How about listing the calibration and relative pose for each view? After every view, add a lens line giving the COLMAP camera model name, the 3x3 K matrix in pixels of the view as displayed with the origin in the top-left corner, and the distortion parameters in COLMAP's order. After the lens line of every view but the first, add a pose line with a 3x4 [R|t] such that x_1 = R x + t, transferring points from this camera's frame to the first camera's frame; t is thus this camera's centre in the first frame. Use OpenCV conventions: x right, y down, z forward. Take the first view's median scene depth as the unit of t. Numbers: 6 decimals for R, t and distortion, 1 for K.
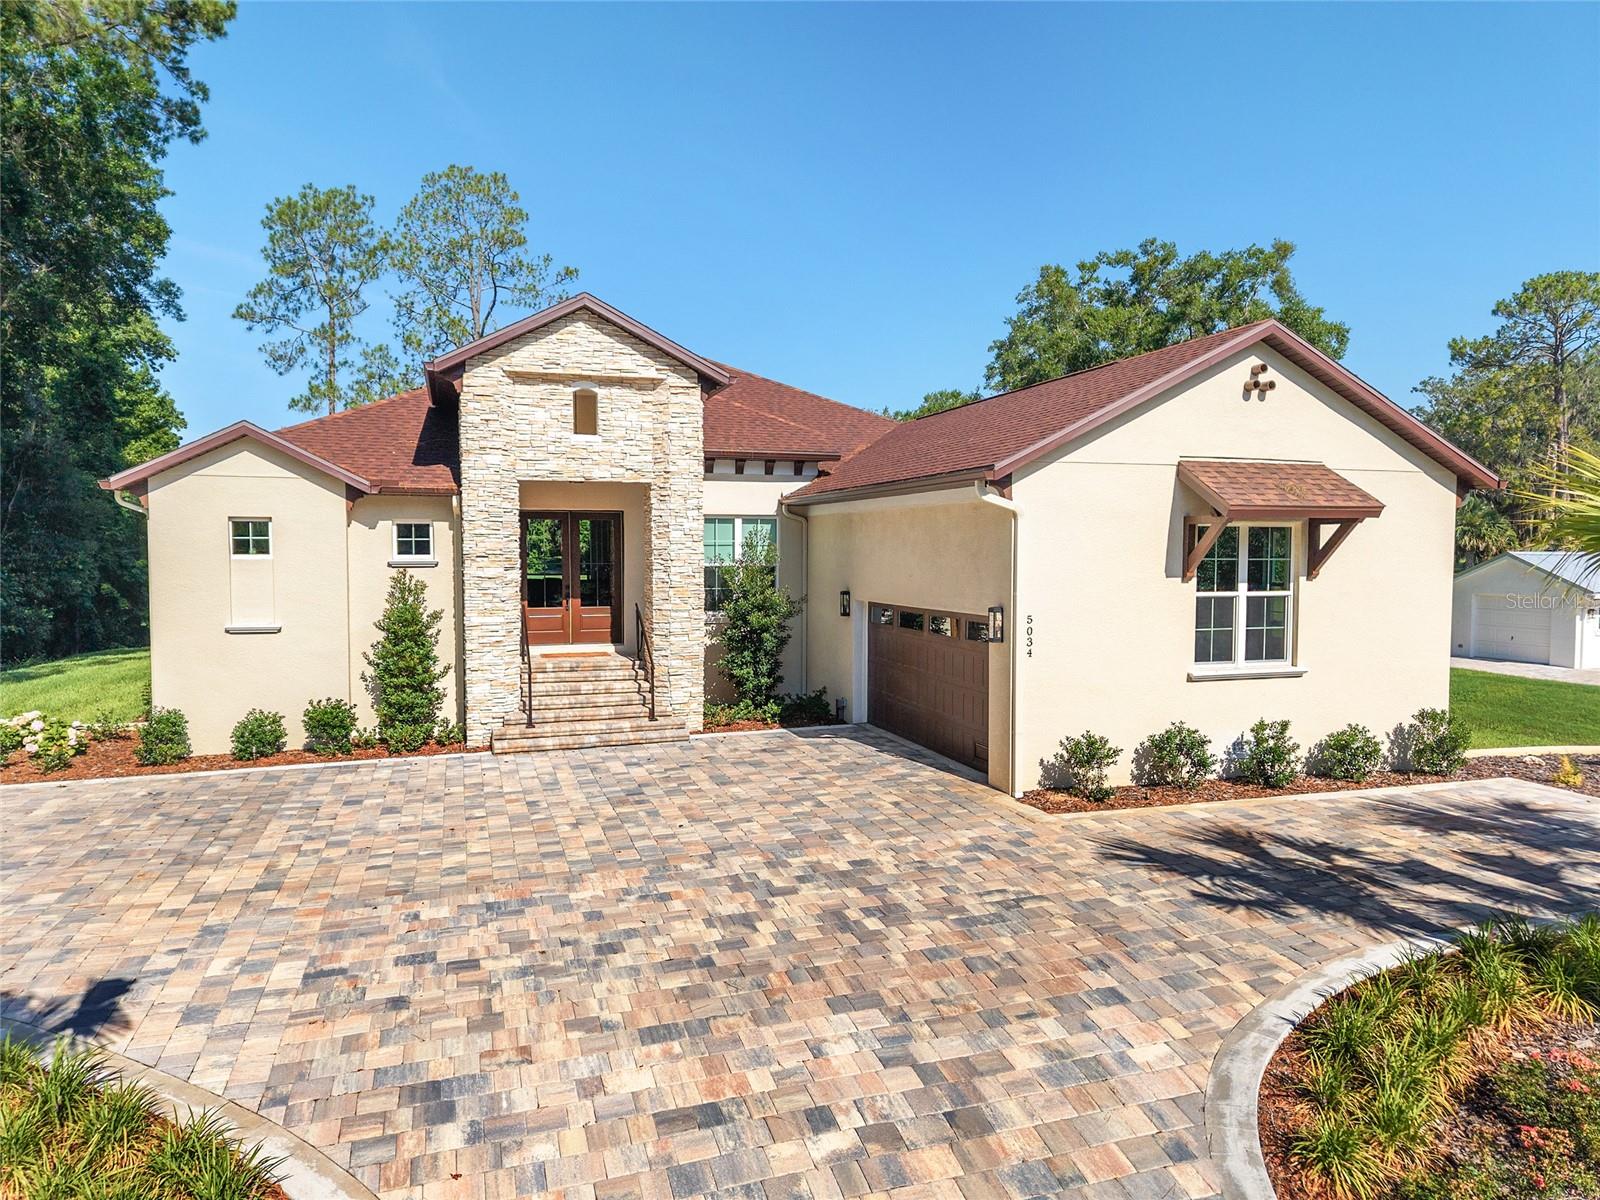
lens RADIAL K [[1081.2, 0, 800.0], [0, 1081.2, 600.0], [0, 0, 1]] dist [-0.006453, 0.004740]
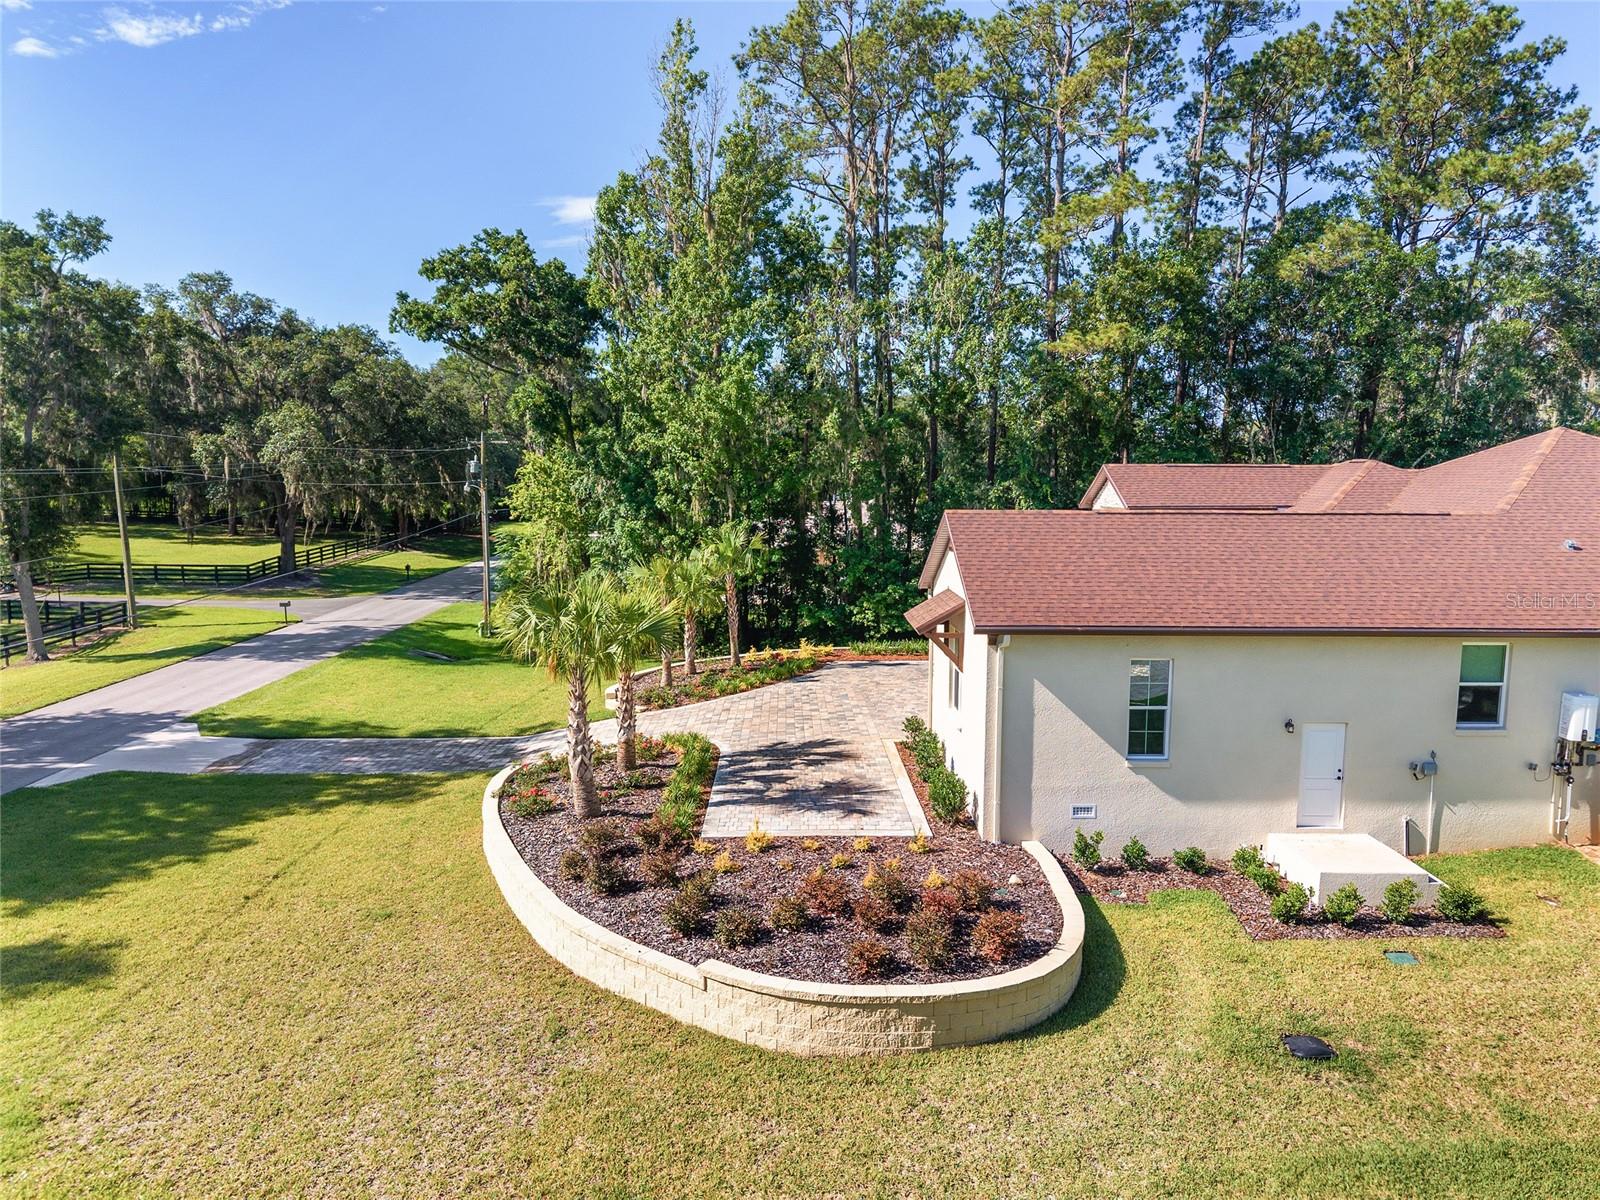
lens RADIAL K [[1072.3, 0, 800.0], [0, 1072.3, 600.0], [0, 0, 1]] dist [0.045209, -0.053694]
pose [[-0.294492, 0.108594, -0.949464, 2.209884], [-0.054867, 0.989963, 0.130244, -0.346331], [0.954078, 0.090450, -0.285577, 1.327716]]
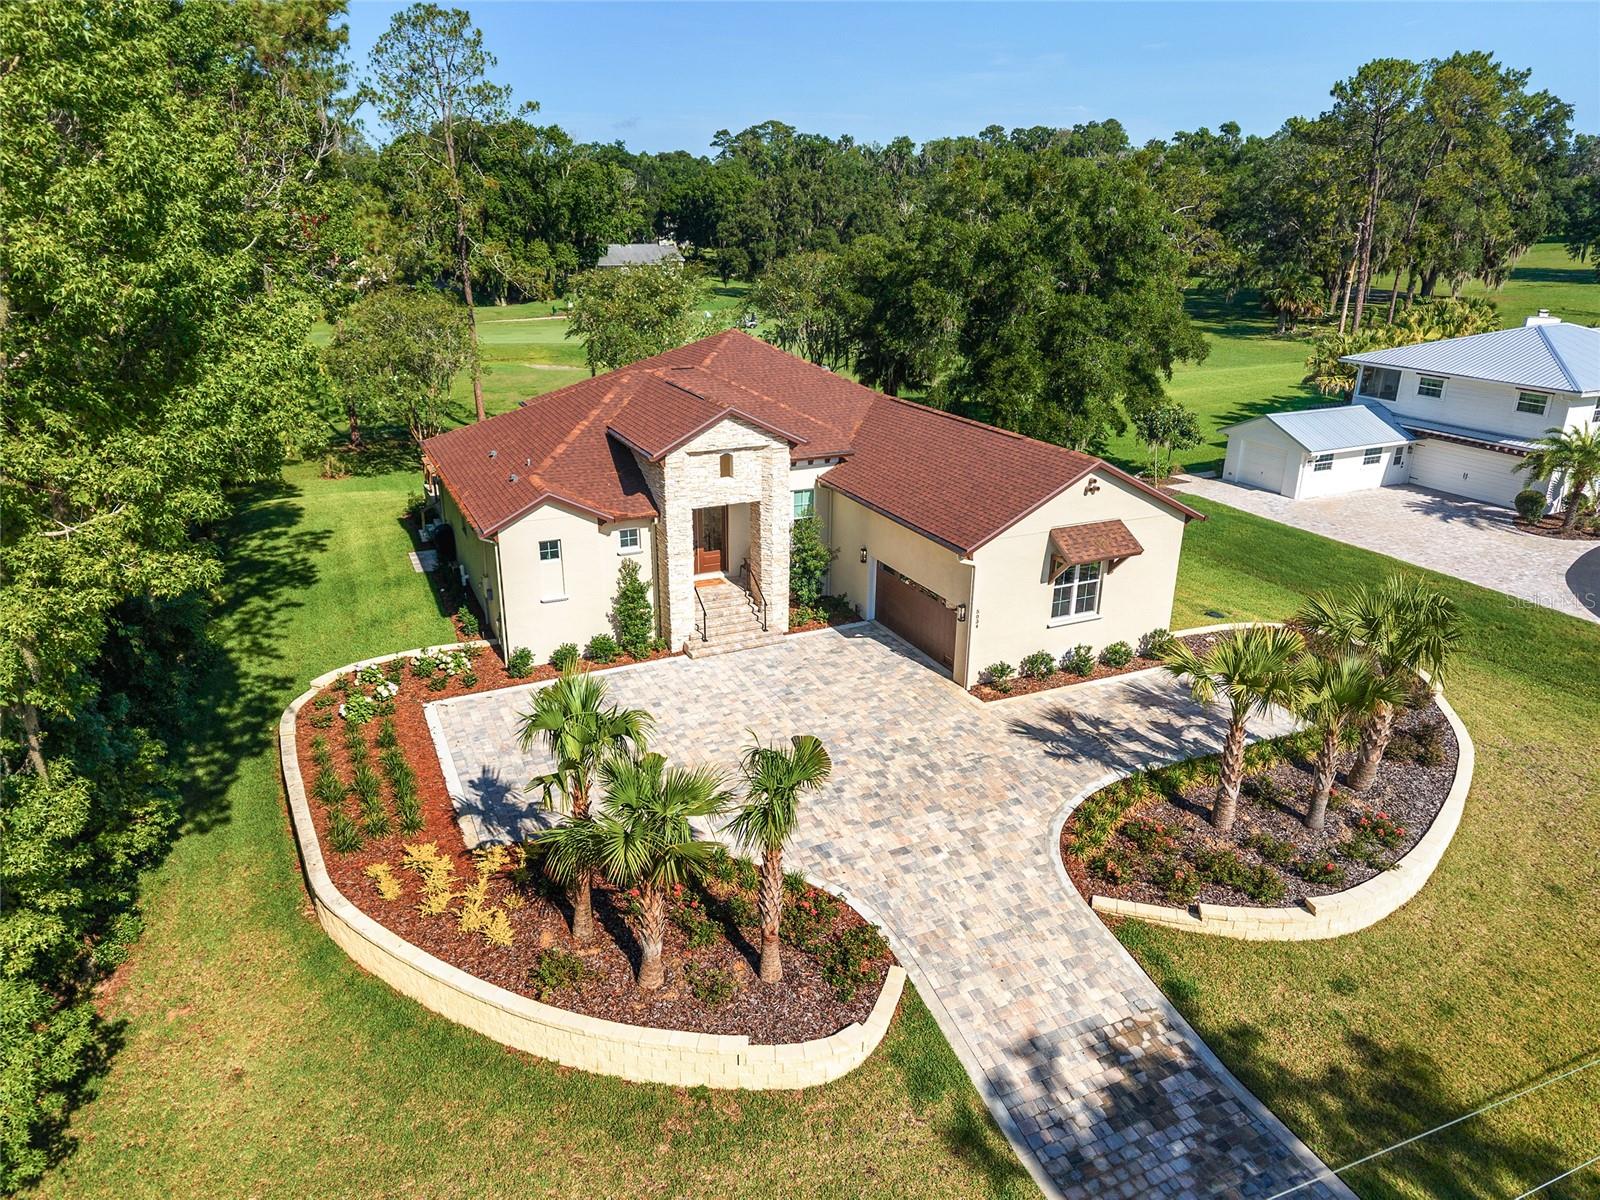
lens RADIAL K [[1094.6, 0, 800.0], [0, 1094.6, 600.0], [0, 0, 1]] dist [0.004194, -0.003950]
pose [[0.991369, -0.035992, 0.126064, -0.399811], [-0.003530, 0.953901, 0.300100, -0.641110], [-0.131054, -0.297954, 0.945541, -0.970503]]
